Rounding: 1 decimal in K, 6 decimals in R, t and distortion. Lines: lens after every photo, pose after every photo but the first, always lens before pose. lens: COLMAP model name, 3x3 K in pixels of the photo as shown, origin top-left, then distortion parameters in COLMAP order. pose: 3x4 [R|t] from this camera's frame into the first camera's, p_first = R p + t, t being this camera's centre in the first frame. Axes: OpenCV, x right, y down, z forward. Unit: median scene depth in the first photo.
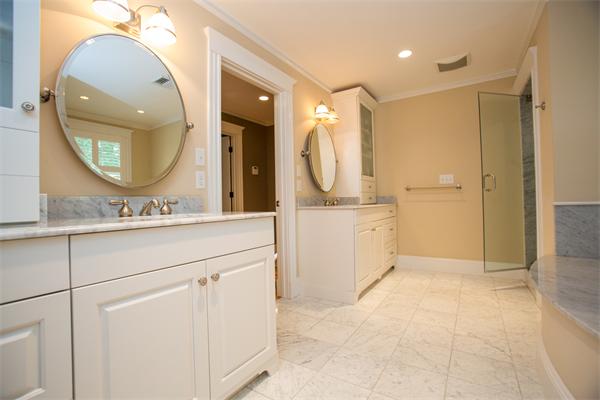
lens RADIAL K [[272.3, 0, 297.1], [0, 272.3, 197.5], [0, 0, 1]] dist [-0.074652, 0.029865]
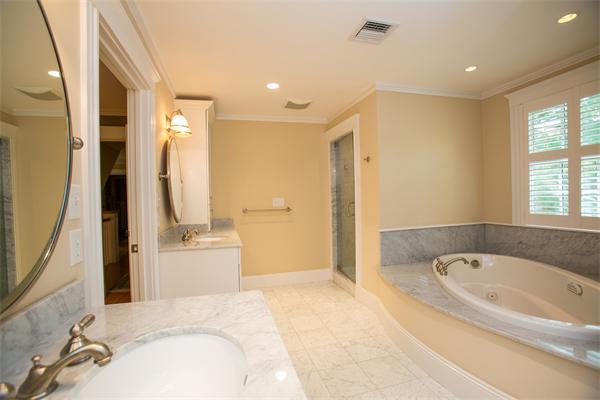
lens RADIAL K [[272.3, 0, 297.1], [0, 272.3, 197.5], [0, 0, 1]] dist [-0.074652, 0.029865]
pose [[0.665989, 0.002958, 0.745956, -0.289731], [0.001594, 0.999984, -0.005388, -0.100422], [-0.745960, 0.004777, 0.665974, 0.225324]]
